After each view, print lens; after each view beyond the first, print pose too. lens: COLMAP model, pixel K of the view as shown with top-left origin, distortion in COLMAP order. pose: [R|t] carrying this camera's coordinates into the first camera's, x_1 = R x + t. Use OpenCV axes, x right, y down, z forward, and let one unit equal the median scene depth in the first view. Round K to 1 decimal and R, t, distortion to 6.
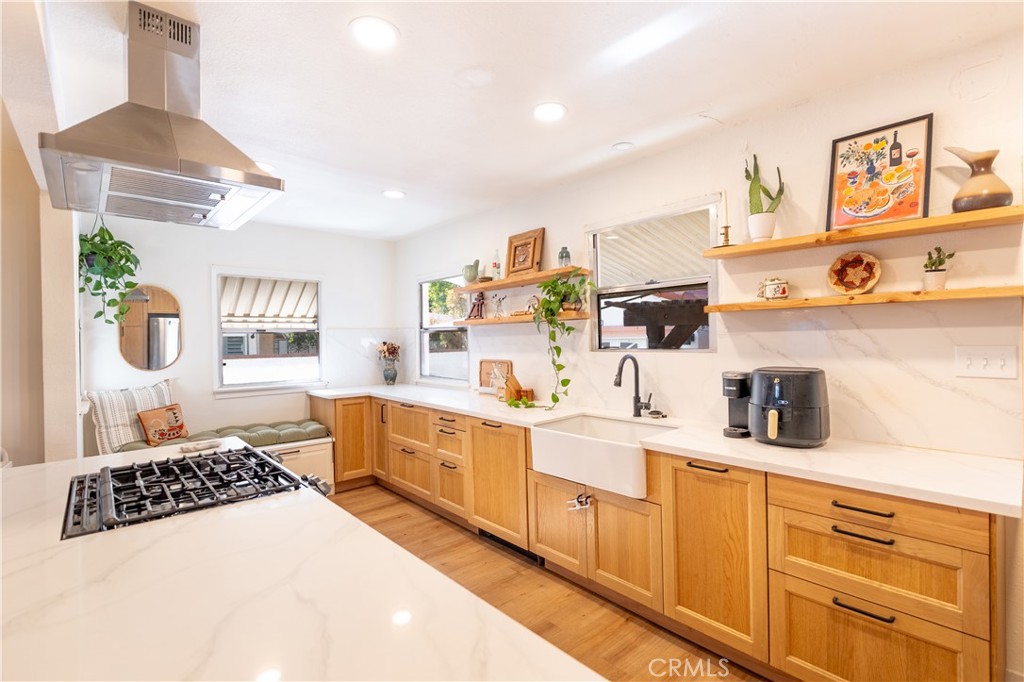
lens RADIAL K [[465.7, 0, 510.2], [0, 465.7, 338.6], [0, 0, 1]] dist [-0.009535, 0.000438]
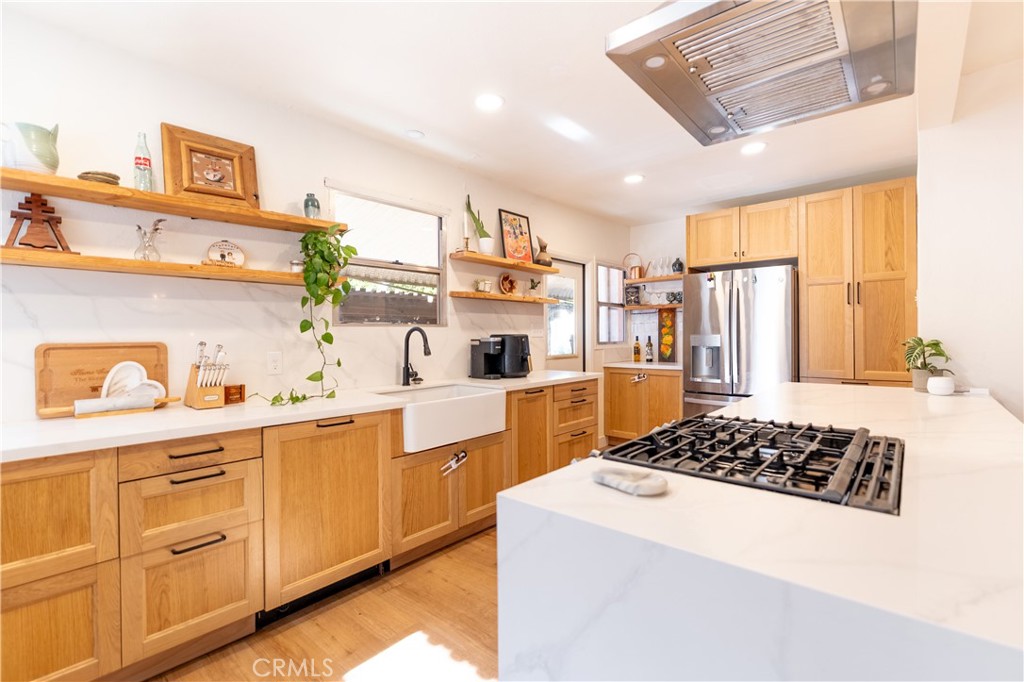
lens RADIAL K [[465.7, 0, 517.9], [0, 465.7, 339.9], [0, 0, 1]] dist [-0.009535, 0.000438]
pose [[-0.133949, 0.011157, 0.990925, -0.975347], [0.014026, 0.999858, -0.009362, 0.088712], [-0.990889, 0.012645, -0.134087, 1.042732]]
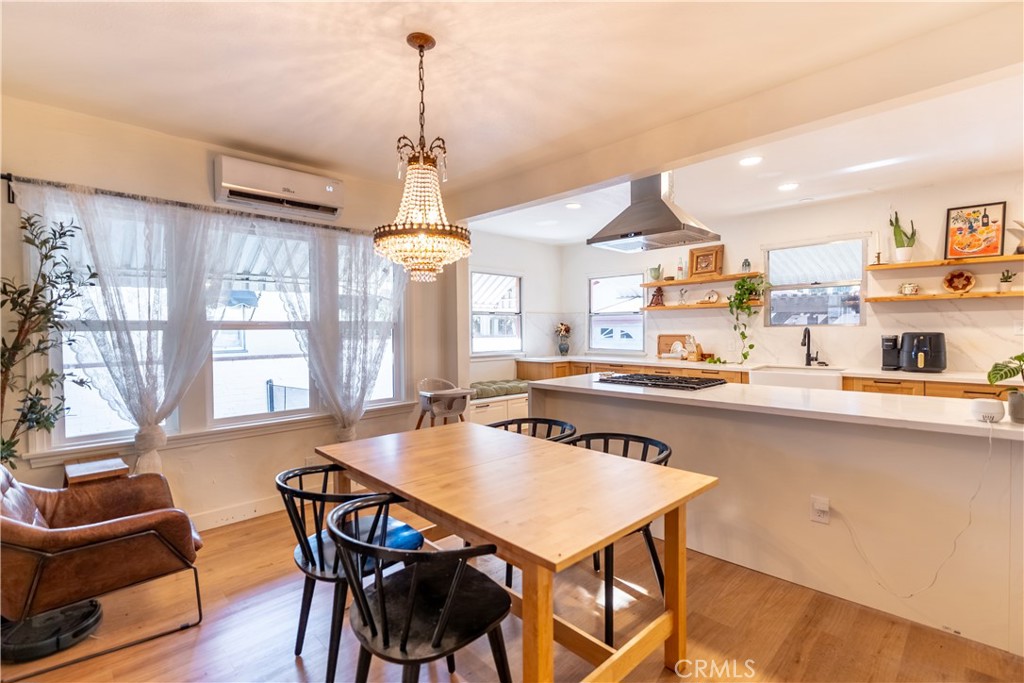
lens RADIAL K [[465.7, 0, 513.3], [0, 465.7, 338.3], [0, 0, 1]] dist [-0.009535, 0.000438]
pose [[0.999172, 0.007358, 0.040005, -0.971735], [-0.008065, 0.999814, 0.017536, 0.060408], [-0.039869, -0.017844, 0.999046, -0.686217]]
